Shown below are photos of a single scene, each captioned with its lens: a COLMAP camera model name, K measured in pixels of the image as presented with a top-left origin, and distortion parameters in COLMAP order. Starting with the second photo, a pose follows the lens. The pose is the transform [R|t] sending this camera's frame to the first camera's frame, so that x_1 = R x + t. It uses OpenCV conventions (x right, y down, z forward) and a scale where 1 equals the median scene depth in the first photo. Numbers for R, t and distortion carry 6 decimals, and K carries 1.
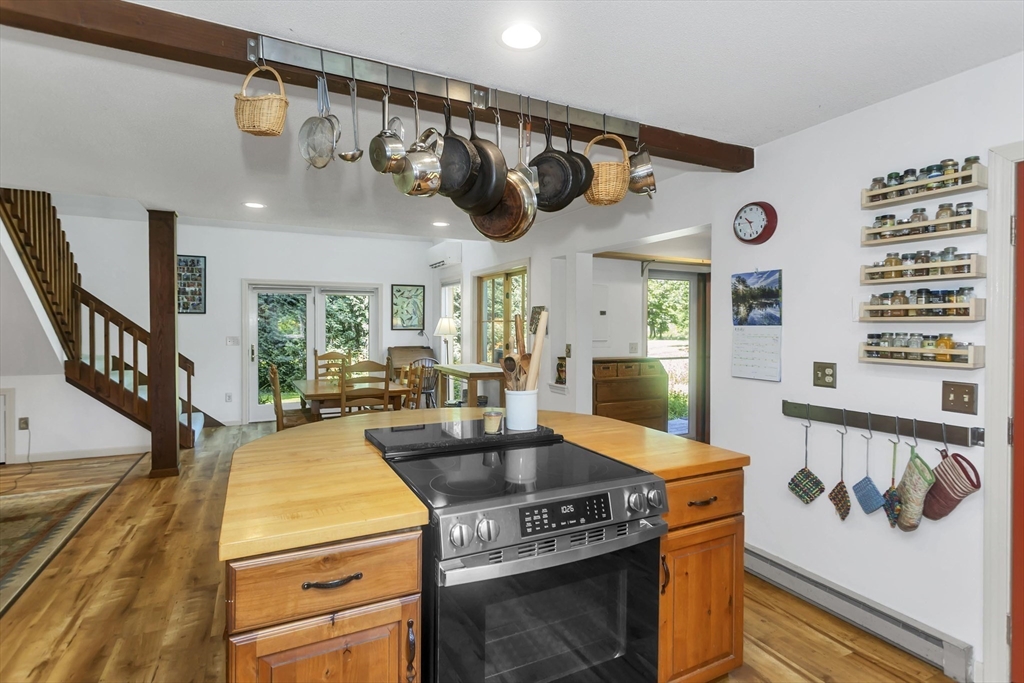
lens RADIAL K [[494.9, 0, 511.9], [0, 494.9, 330.9], [0, 0, 1]] dist [0.001976, 0.000268]
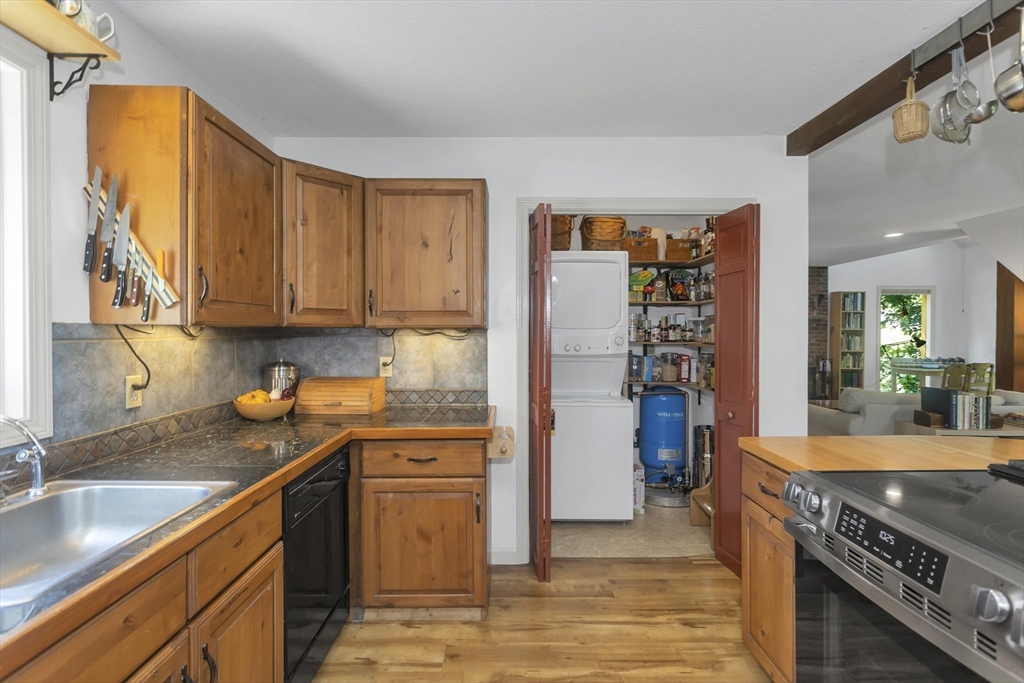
lens RADIAL K [[494.9, 0, 509.9], [0, 494.9, 338.2], [0, 0, 1]] dist [0.001976, 0.000268]
pose [[-0.454482, 0.002310, -0.890753, 0.703909], [-0.008220, 0.999943, 0.006787, 0.035932], [0.890718, 0.010407, -0.454437, 0.552447]]
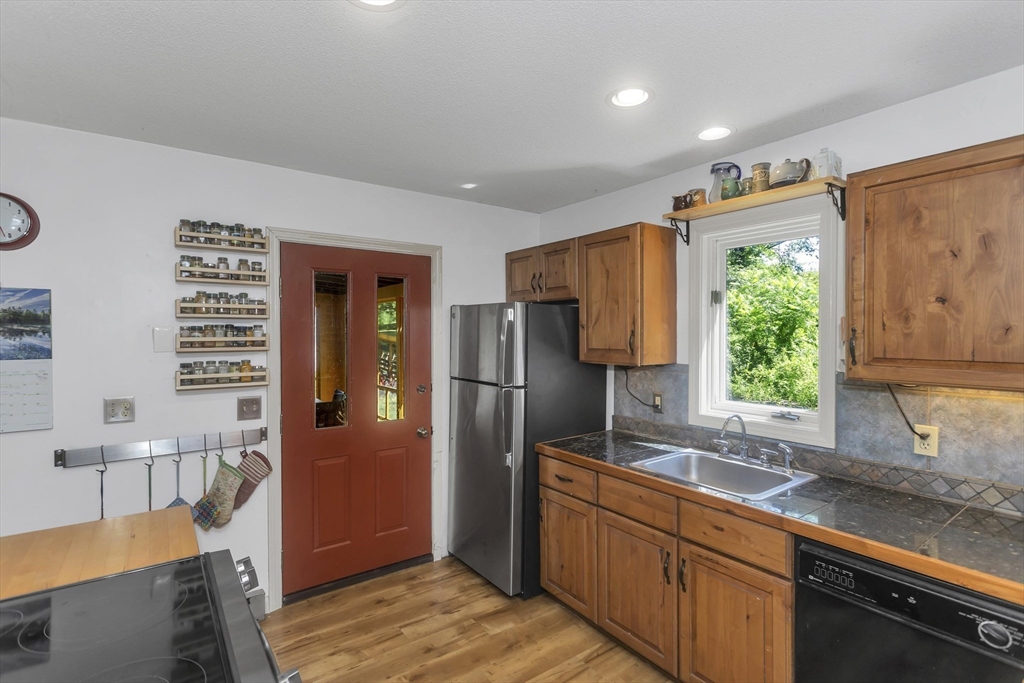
lens RADIAL K [[494.9, 0, 510.7], [0, 494.9, 338.8], [0, 0, 1]] dist [0.001976, 0.000268]
pose [[-0.149622, -0.022888, 0.988478, -0.472062], [0.009986, 0.999646, 0.024658, -0.071679], [-0.988693, 0.013560, -0.149341, 0.484471]]
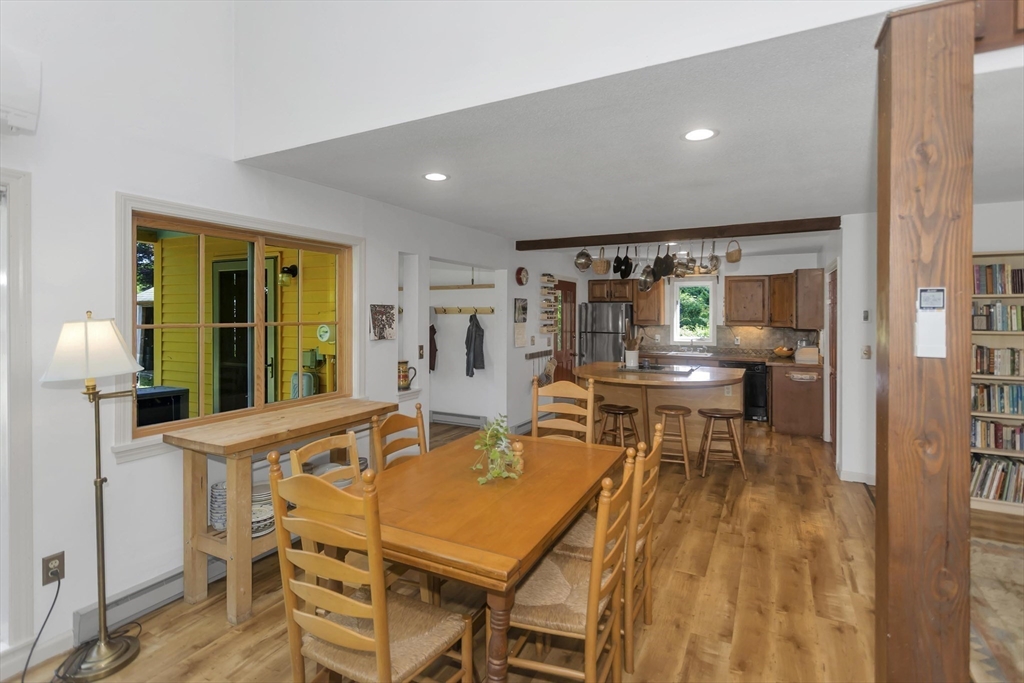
lens RADIAL K [[494.9, 0, 510.9], [0, 494.9, 322.4], [0, 0, 1]] dist [0.001976, 0.000268]
pose [[-0.570322, -0.027481, 0.820962, -1.724129], [-0.002988, 0.999503, 0.031382, -0.106292], [-0.821416, 0.015445, -0.570120, 3.016111]]
